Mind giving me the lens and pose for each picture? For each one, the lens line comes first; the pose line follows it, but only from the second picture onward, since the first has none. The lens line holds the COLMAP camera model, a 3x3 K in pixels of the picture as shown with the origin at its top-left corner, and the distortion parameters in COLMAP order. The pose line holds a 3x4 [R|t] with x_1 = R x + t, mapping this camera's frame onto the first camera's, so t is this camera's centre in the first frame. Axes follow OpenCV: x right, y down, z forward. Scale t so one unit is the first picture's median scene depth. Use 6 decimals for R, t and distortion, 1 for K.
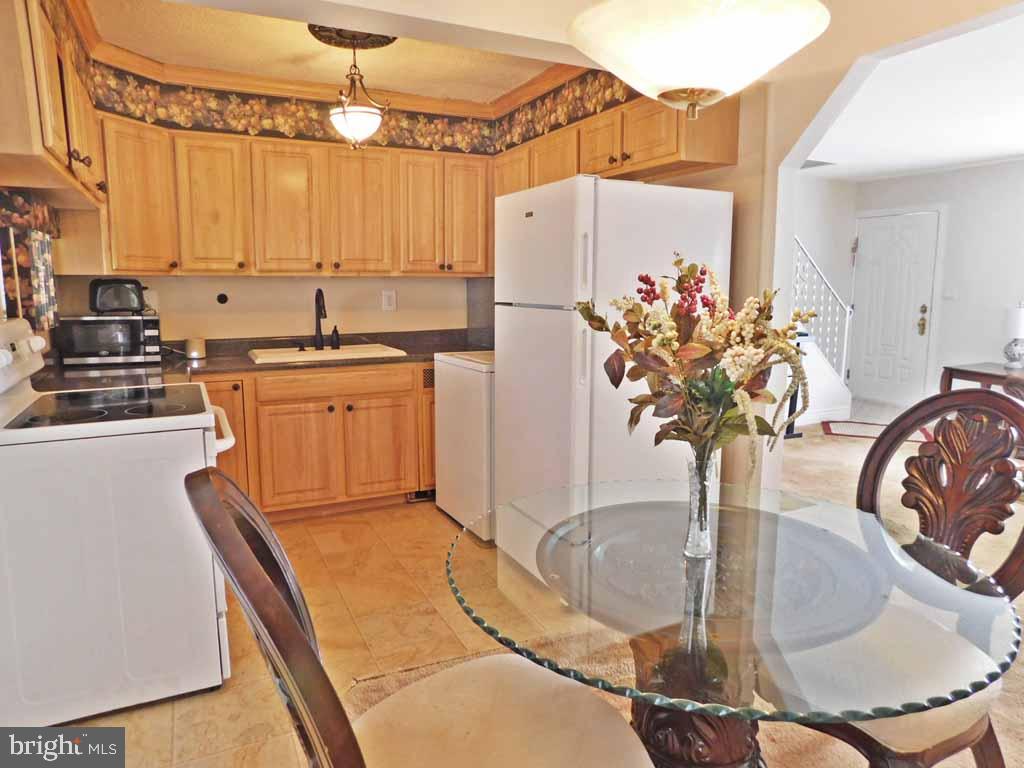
lens RADIAL K [[678.7, 0, 512.0], [0, 678.7, 384.0], [0, 0, 1]] dist [-0.055061, 0.039640]
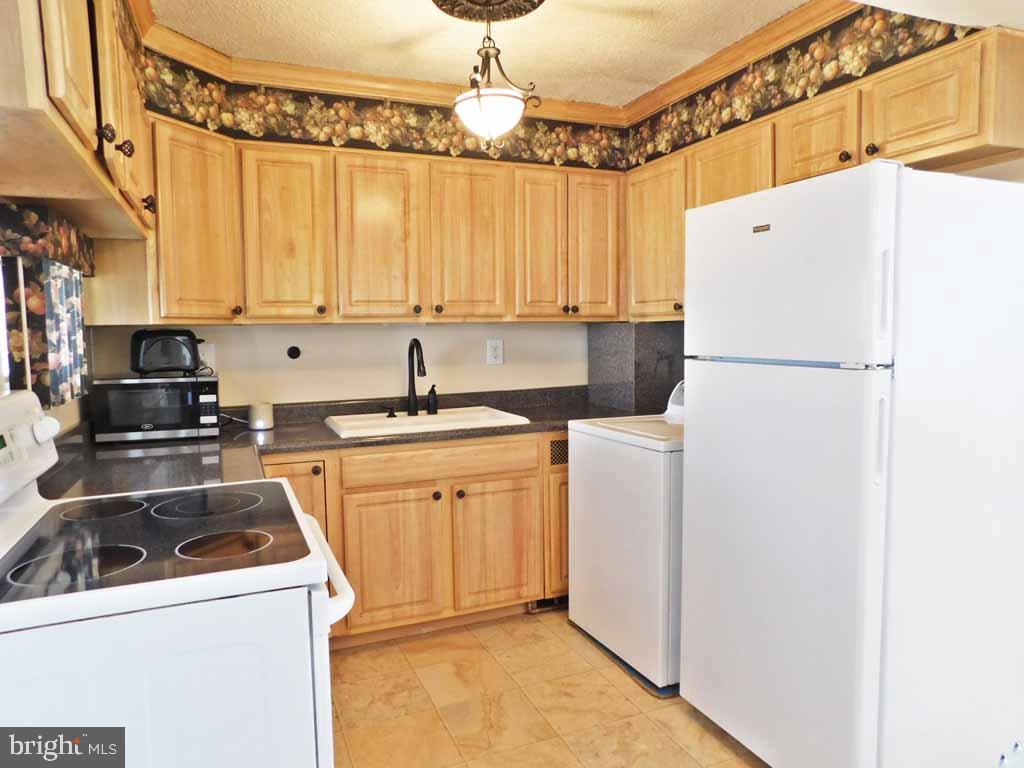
lens RADIAL K [[680.1, 0, 512.0], [0, 680.1, 384.0], [0, 0, 1]] dist [-0.053008, 0.024297]
pose [[0.998511, -0.010667, -0.053502, -0.143802], [0.007098, 0.997764, -0.066456, -0.038095], [0.054091, 0.065977, 0.996354, 0.241173]]
